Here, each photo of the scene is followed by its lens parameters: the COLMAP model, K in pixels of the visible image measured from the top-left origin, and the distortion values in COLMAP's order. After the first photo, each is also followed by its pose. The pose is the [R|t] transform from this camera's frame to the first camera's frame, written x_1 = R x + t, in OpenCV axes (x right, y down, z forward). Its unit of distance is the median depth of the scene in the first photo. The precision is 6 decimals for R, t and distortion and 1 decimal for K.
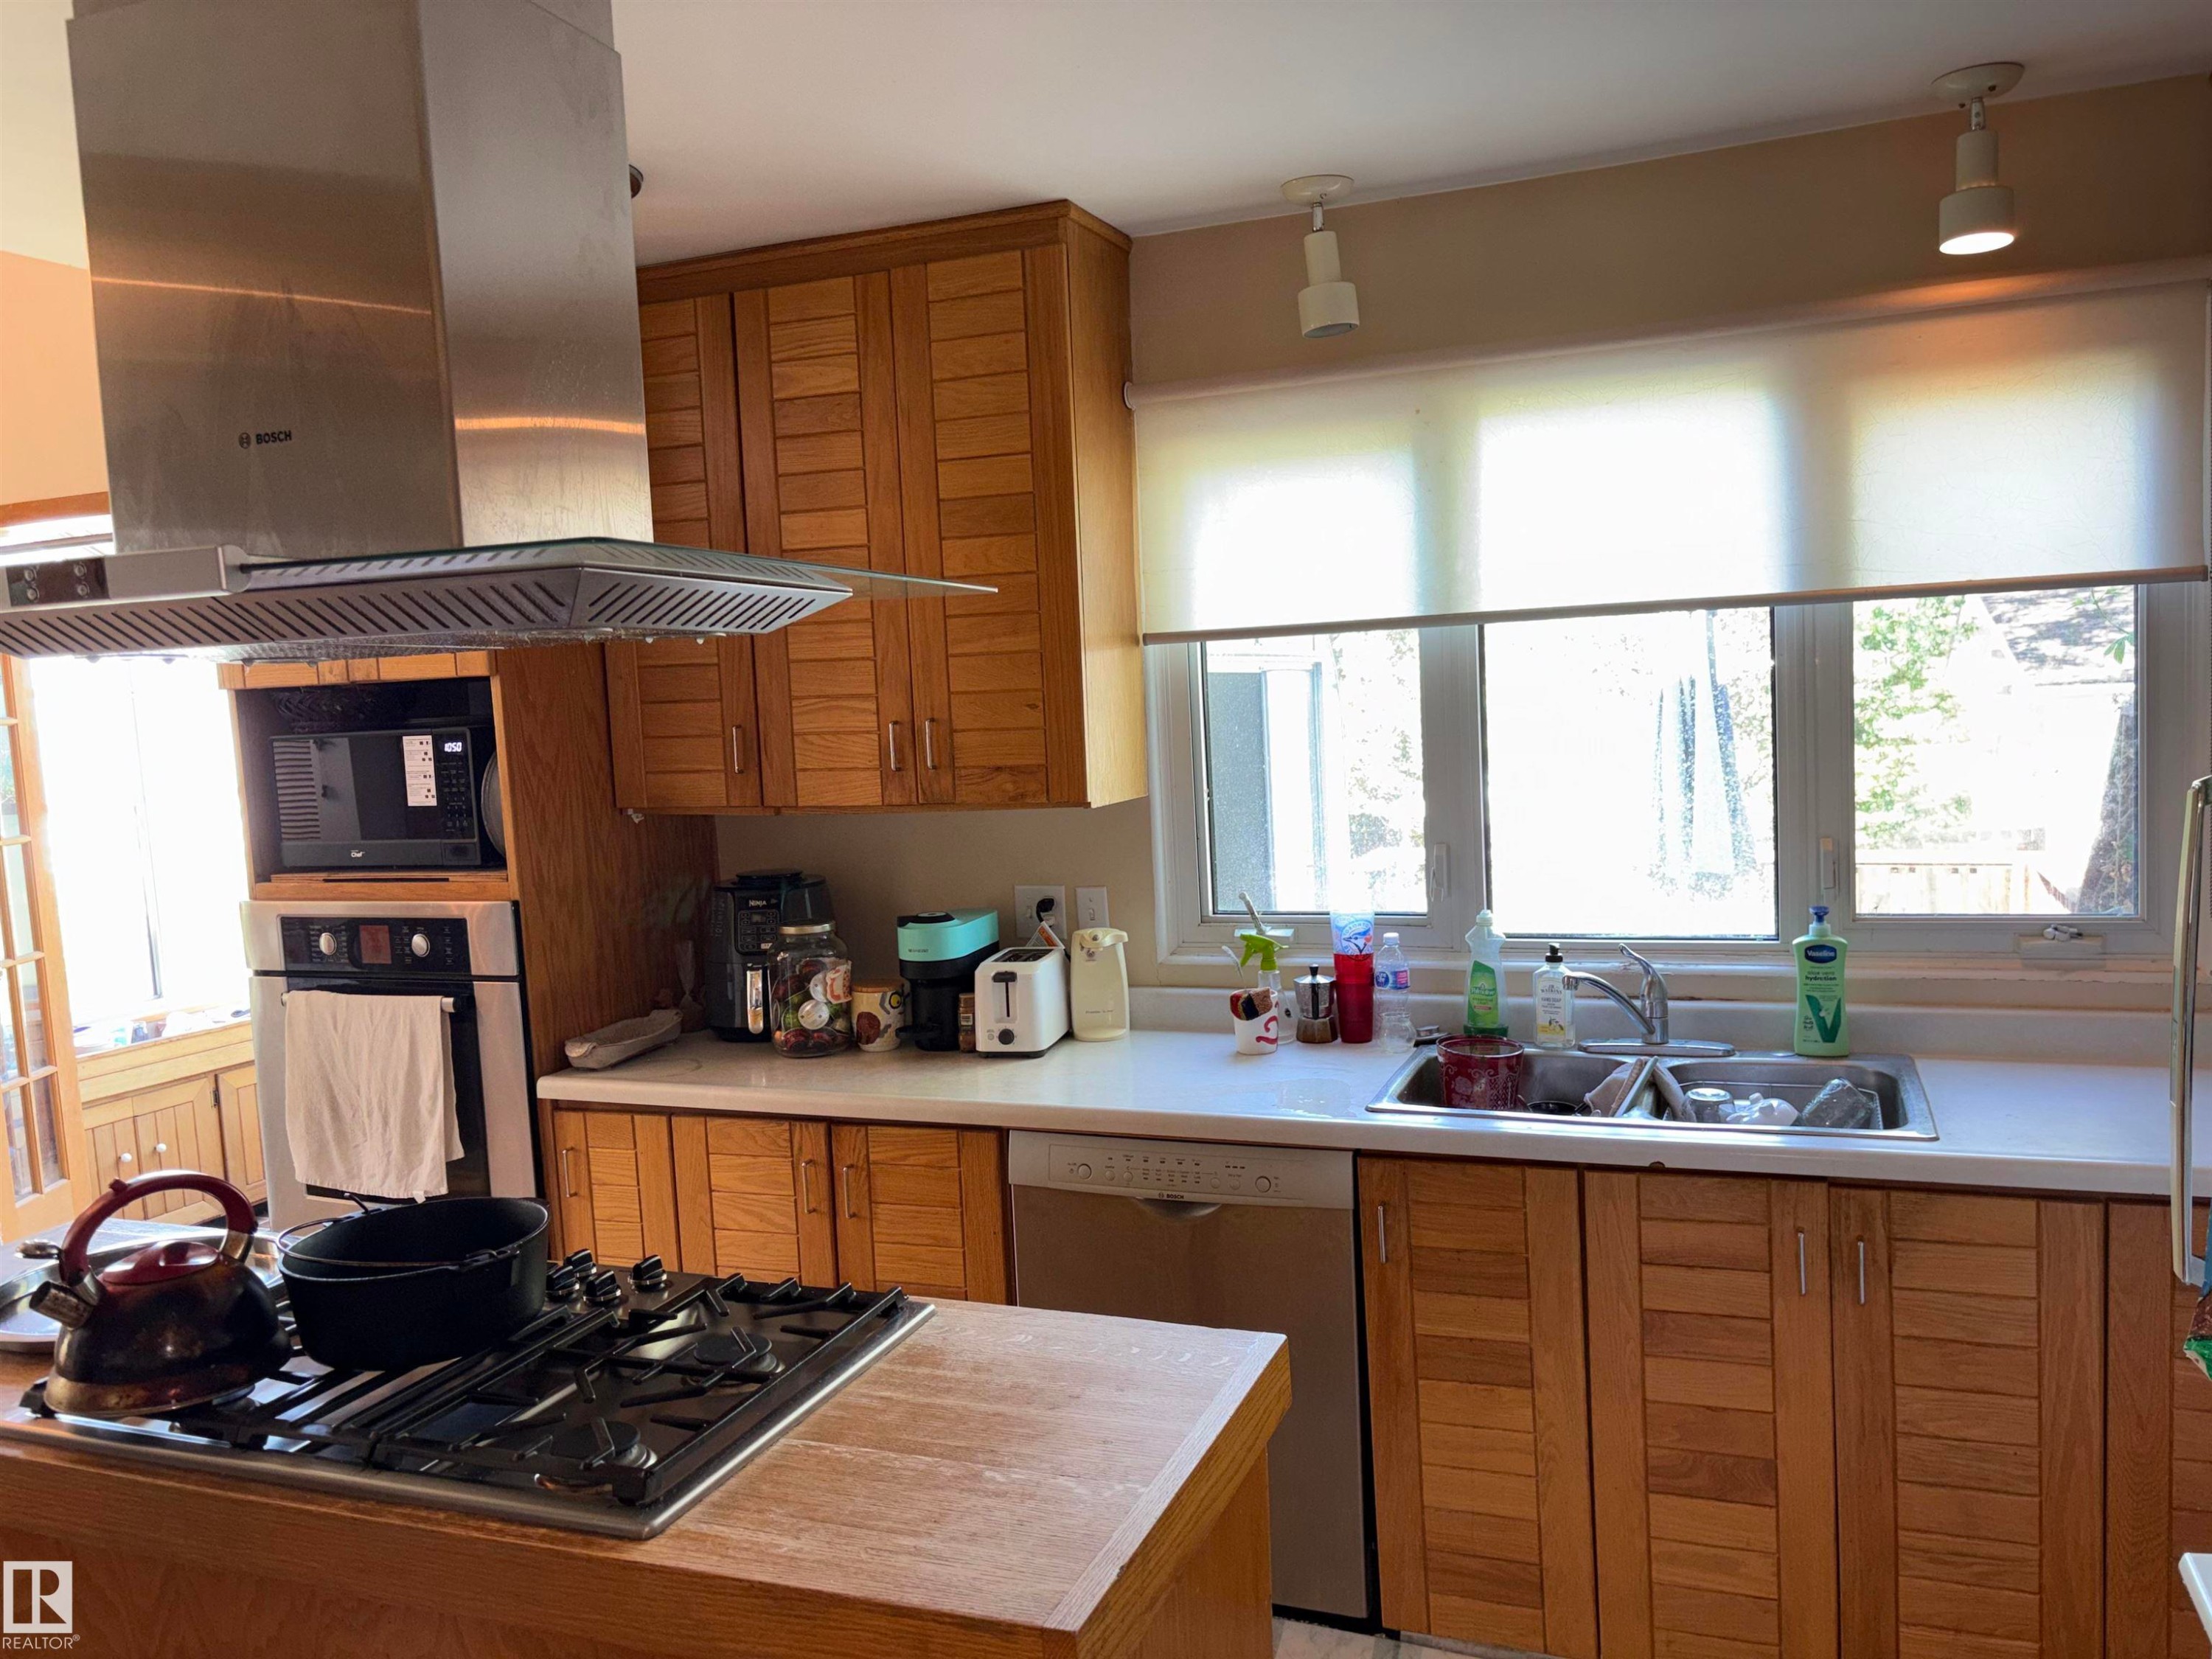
lens RADIAL K [[1664.3, 0, 1097.0], [0, 1664.3, 836.6], [0, 0, 1]] dist [0.052280, -0.060799]
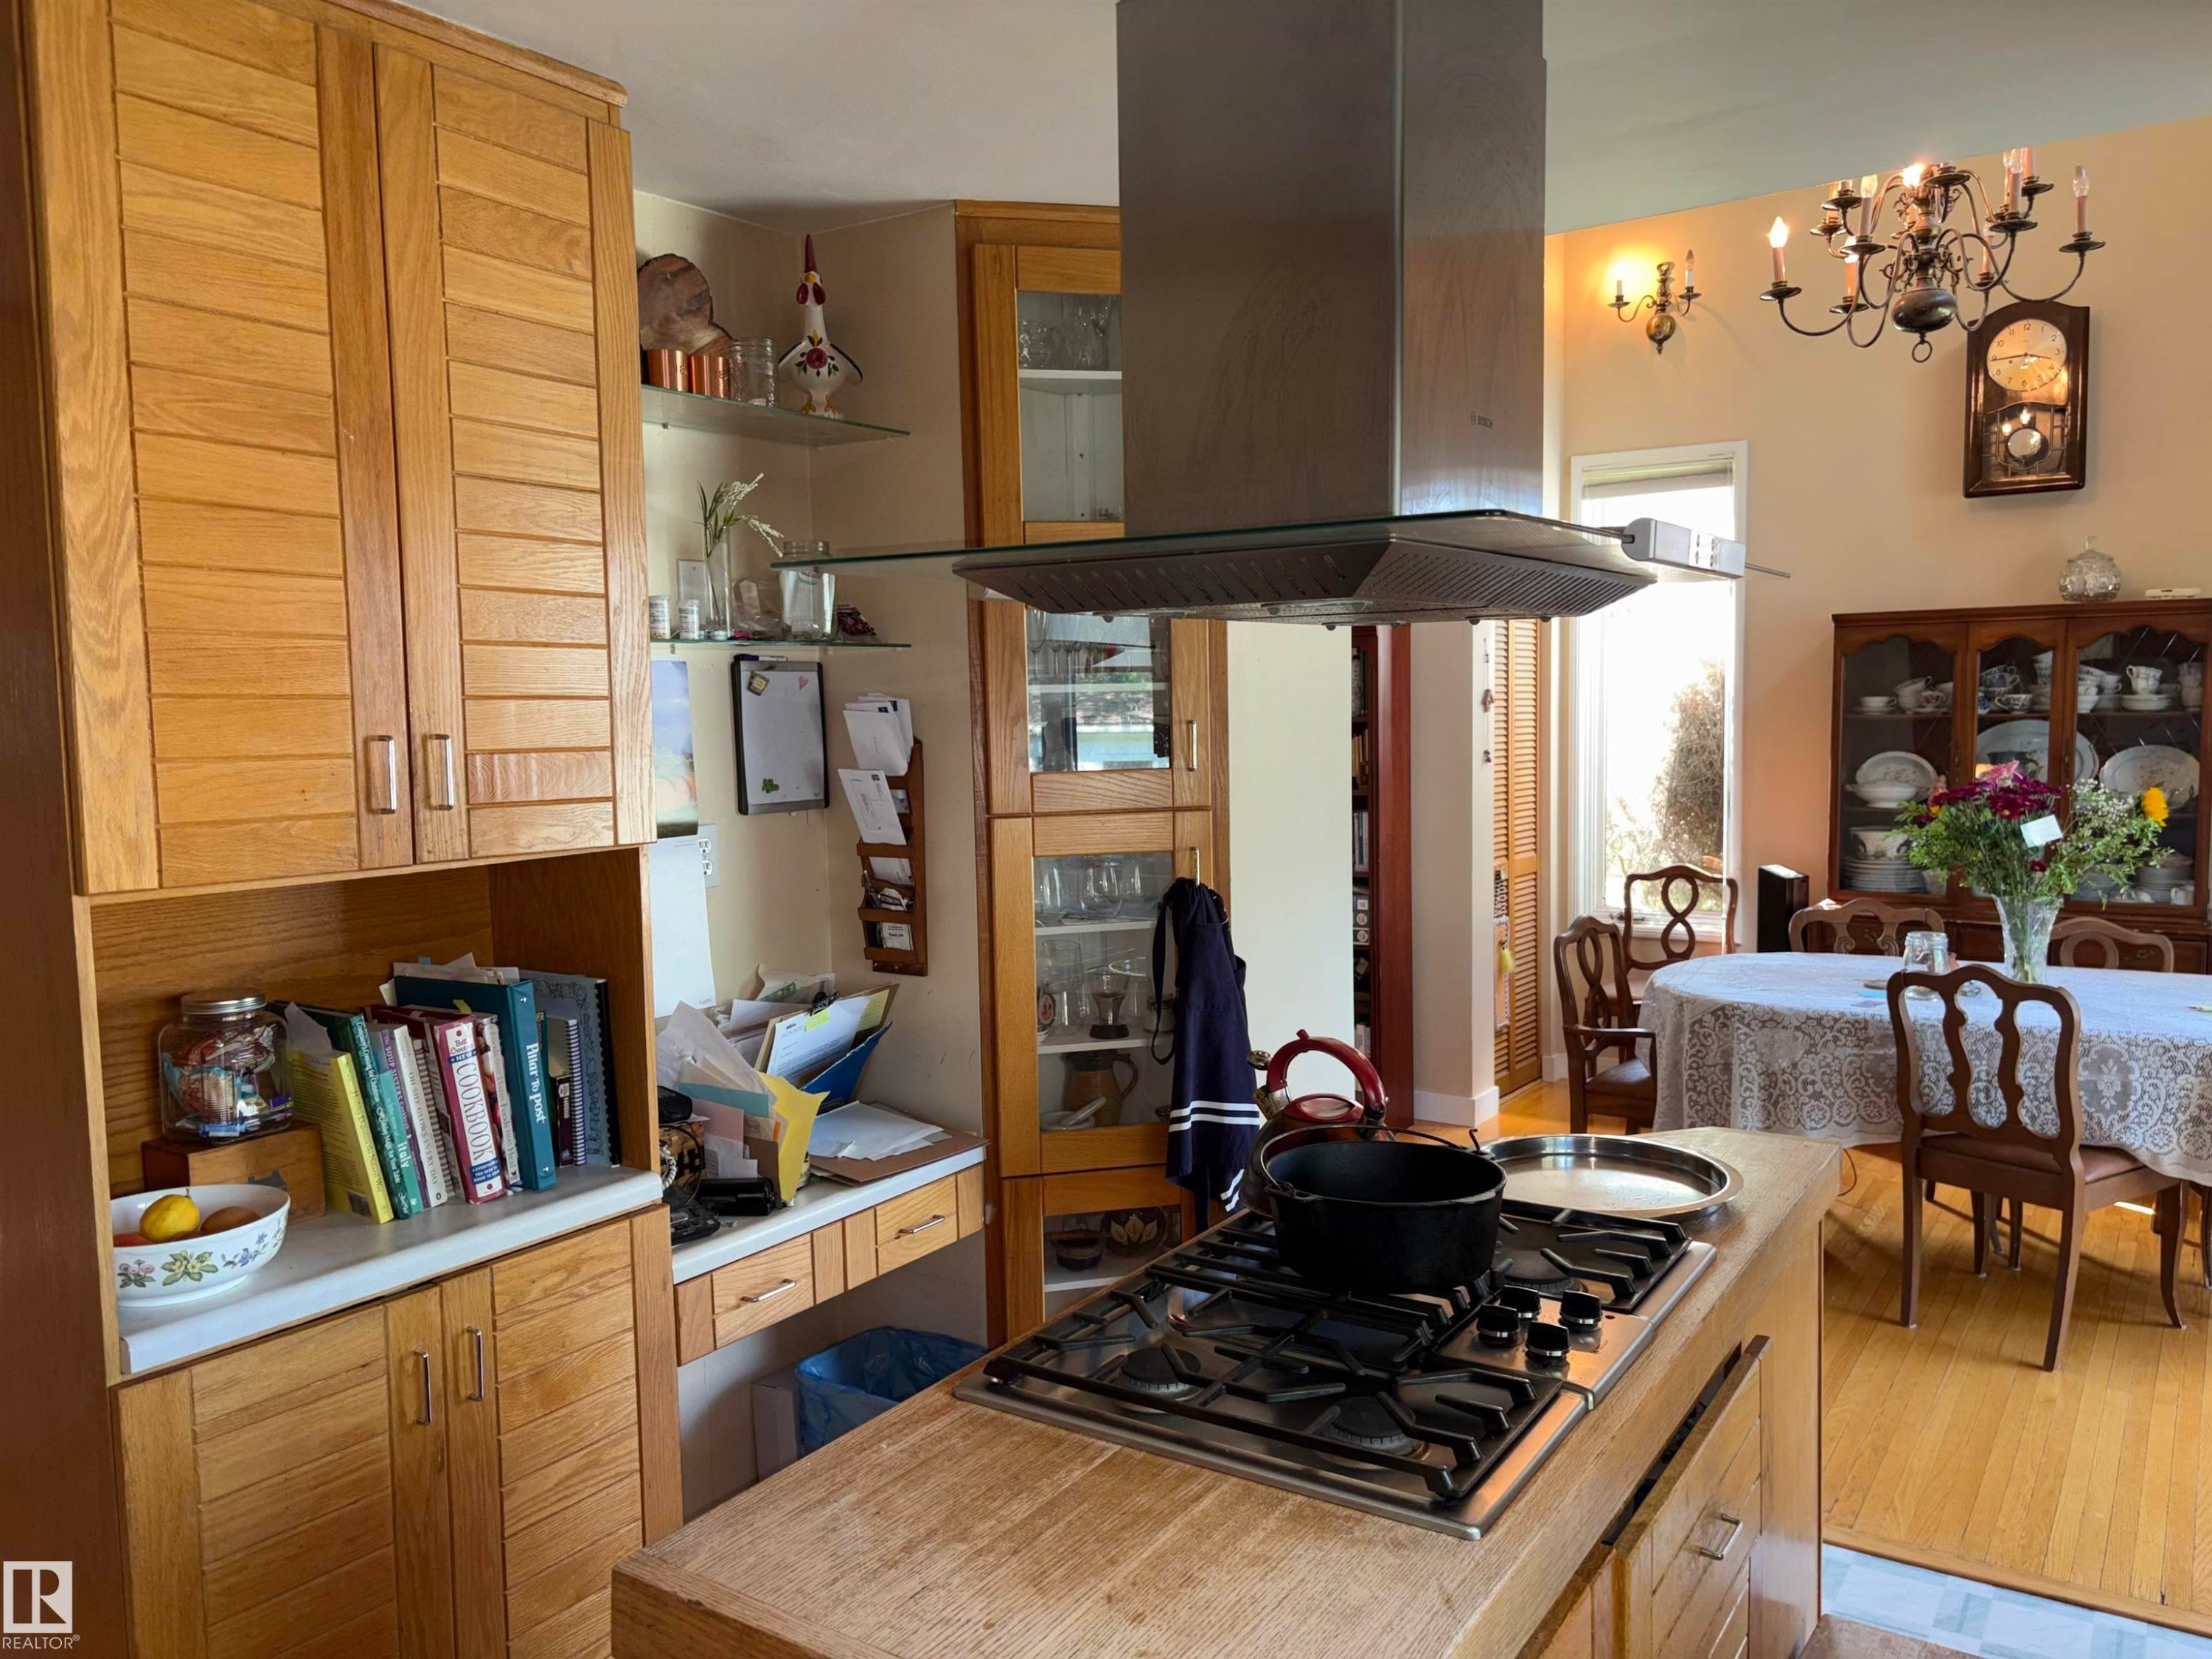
lens RADIAL K [[1664.3, 0, 1097.9], [0, 1664.3, 832.1], [0, 0, 1]] dist [0.052280, -0.060799]
pose [[-0.207862, 0.138107, -0.968359, 0.712889], [-0.046962, 0.987432, 0.150908, -0.140671], [0.977030, 0.076844, -0.198764, 1.154711]]
